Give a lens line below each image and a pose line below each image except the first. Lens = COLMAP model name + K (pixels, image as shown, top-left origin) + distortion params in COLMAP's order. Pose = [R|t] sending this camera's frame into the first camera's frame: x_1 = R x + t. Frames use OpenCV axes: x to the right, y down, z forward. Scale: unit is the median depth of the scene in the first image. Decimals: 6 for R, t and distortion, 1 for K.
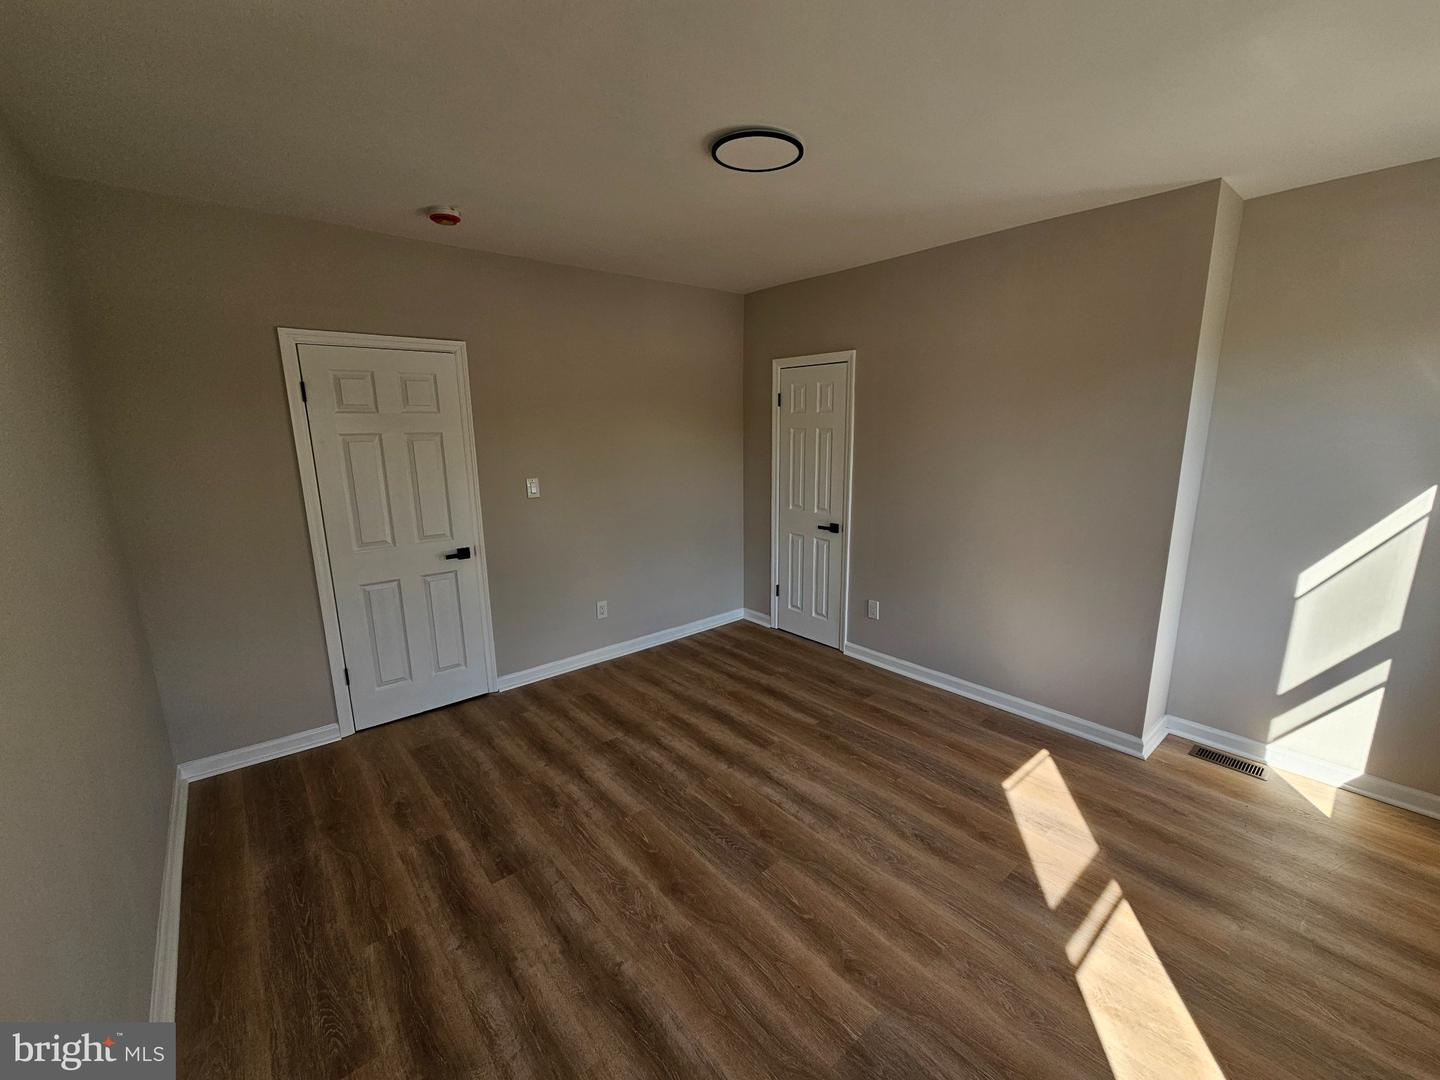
lens RADIAL K [[590.2, 0, 724.6], [0, 590.2, 546.1], [0, 0, 1]] dist [-0.013636, 0.000435]
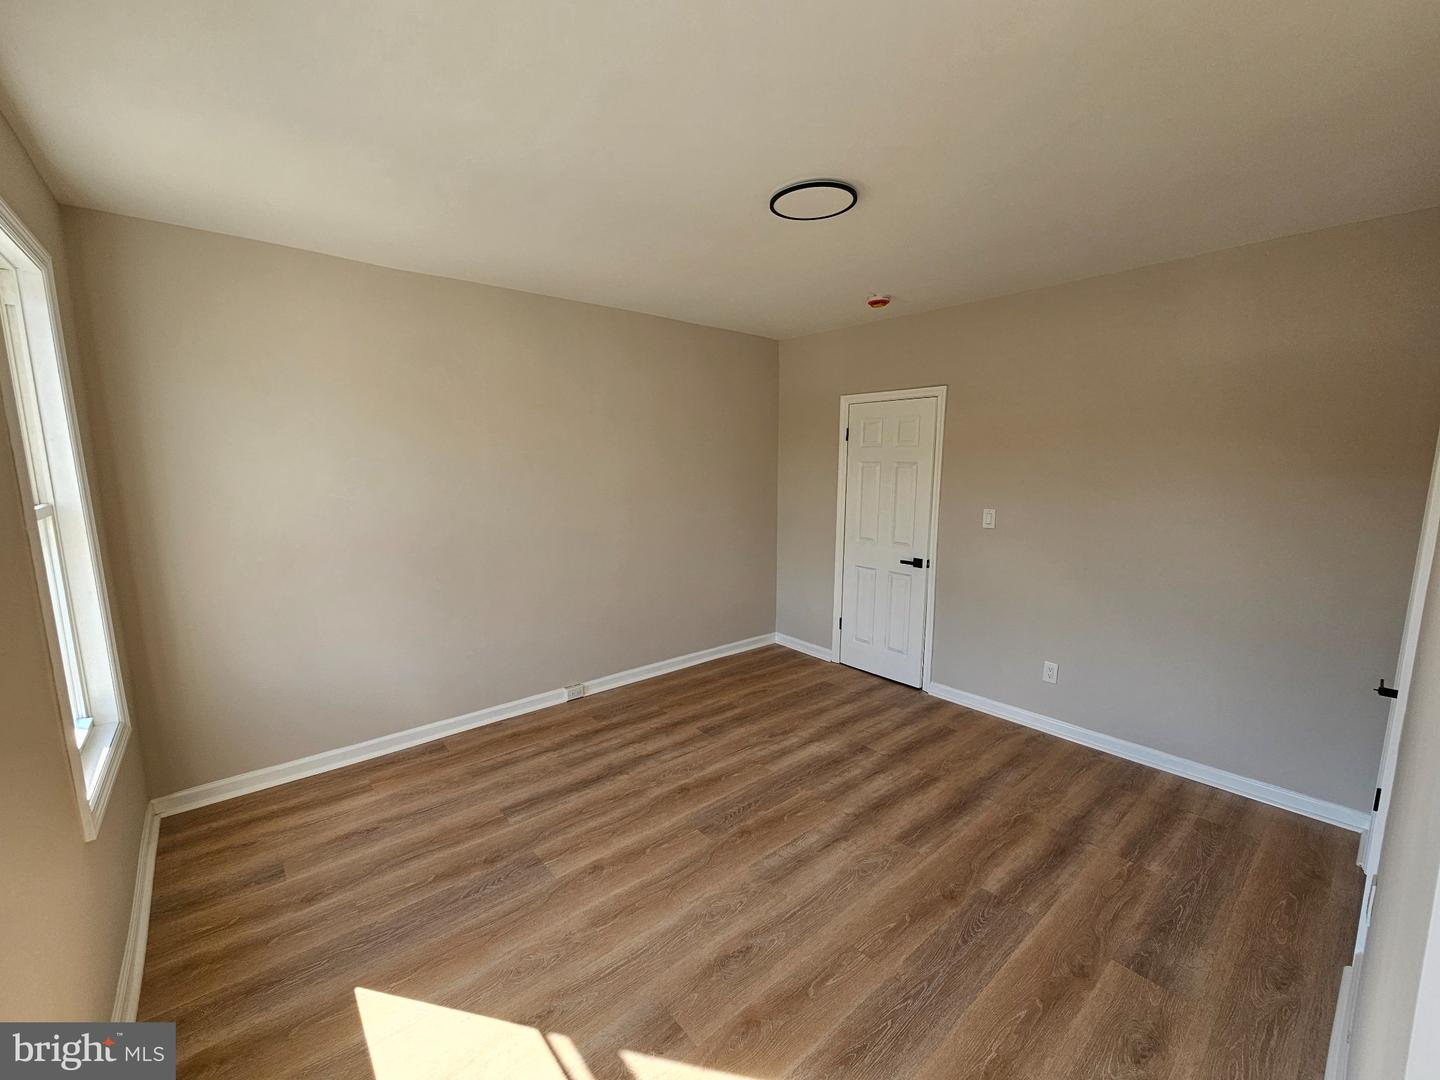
lens RADIAL K [[590.2, 0, 724.7], [0, 590.2, 541.1], [0, 0, 1]] dist [-0.013636, 0.000435]
pose [[0.010949, 0.153155, -0.988142, 0.938712], [-0.210043, 0.966506, 0.147474, -0.160831], [0.977631, 0.205938, 0.042751, 0.718172]]
